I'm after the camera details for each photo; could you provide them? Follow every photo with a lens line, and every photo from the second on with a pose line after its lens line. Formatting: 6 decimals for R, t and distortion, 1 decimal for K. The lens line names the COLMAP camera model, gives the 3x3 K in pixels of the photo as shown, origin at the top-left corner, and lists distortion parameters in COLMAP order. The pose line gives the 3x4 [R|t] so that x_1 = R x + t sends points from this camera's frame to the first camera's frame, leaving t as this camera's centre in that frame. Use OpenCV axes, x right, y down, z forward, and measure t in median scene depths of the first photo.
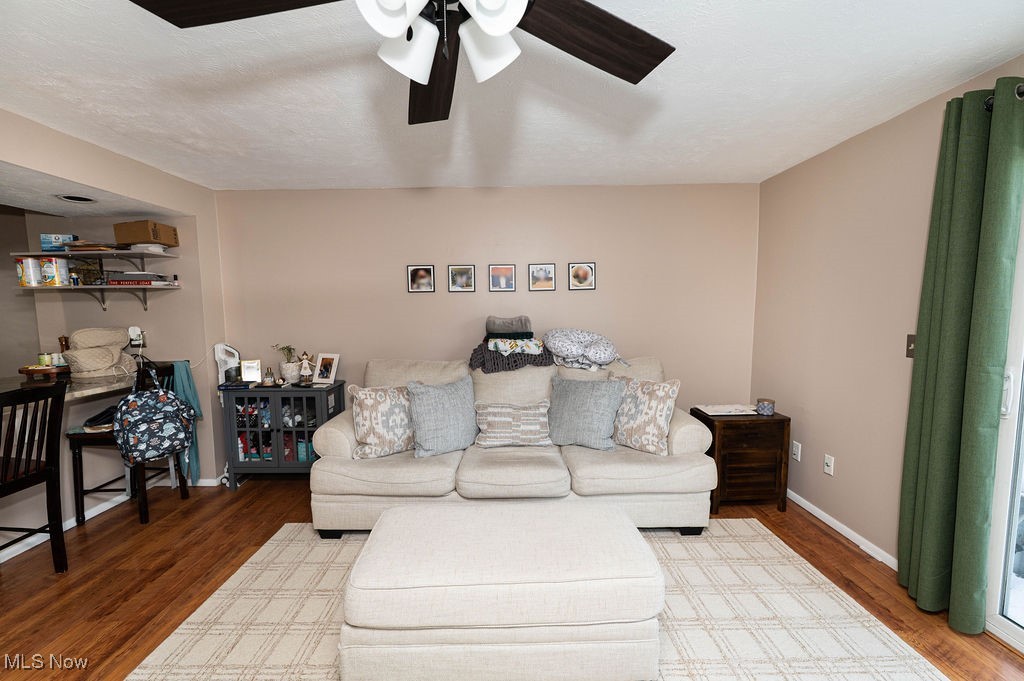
lens RADIAL K [[415.0, 0, 507.3], [0, 415.0, 344.1], [0, 0, 1]] dist [-0.000636, -0.000356]
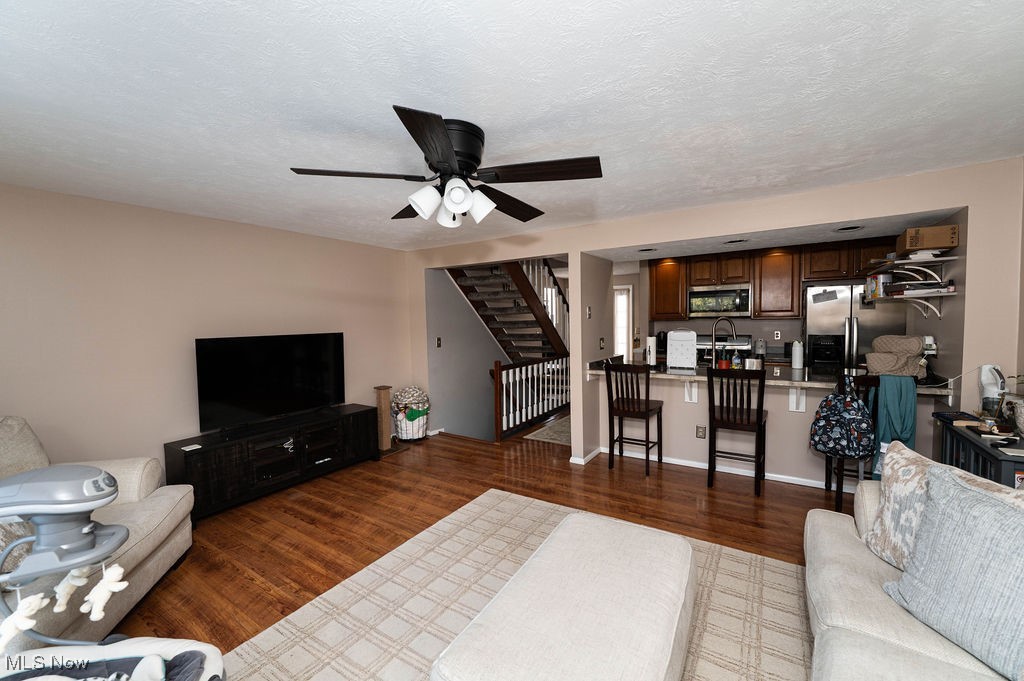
lens RADIAL K [[405.2, 0, 506.0], [0, 405.2, 339.0], [0, 0, 1]] dist [-0.000791, -0.000127]
pose [[-0.547987, 0.062496, -0.834149, 0.485189], [-0.044897, 0.993570, 0.103935, -0.100269], [0.835281, 0.094406, -0.541658, 0.780232]]
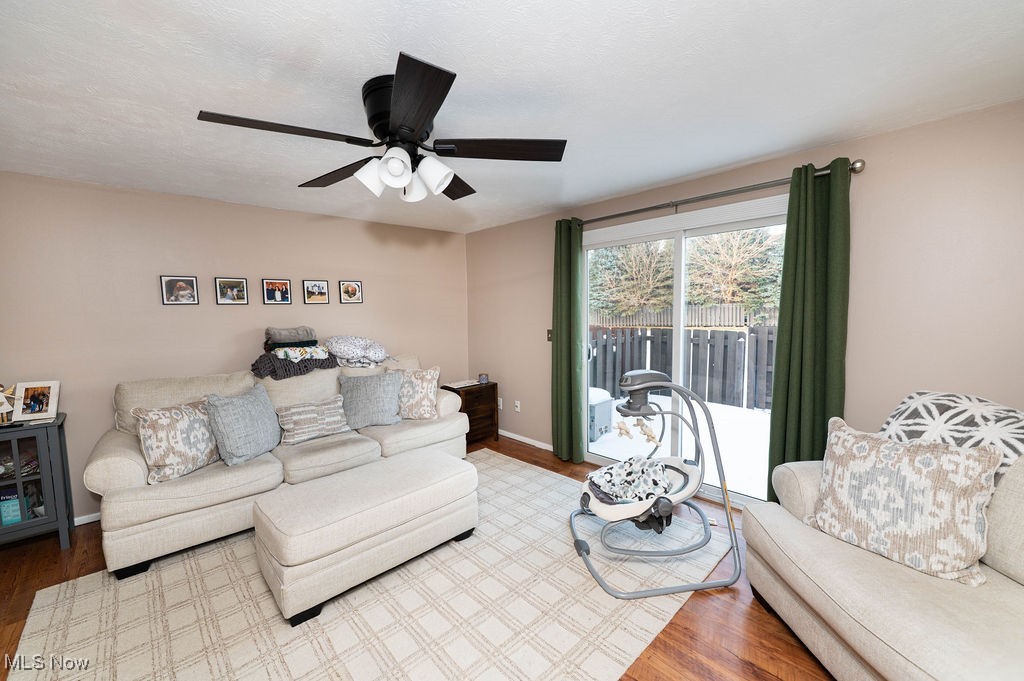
lens RADIAL K [[405.4, 0, 513.5], [0, 405.4, 343.1], [0, 0, 1]] dist [-0.000908, -0.000203]
pose [[0.727134, -0.059686, 0.683896, -0.355358], [0.069611, 0.997489, 0.013042, 0.003536], [-0.682957, 0.038124, 0.729463, -0.220704]]
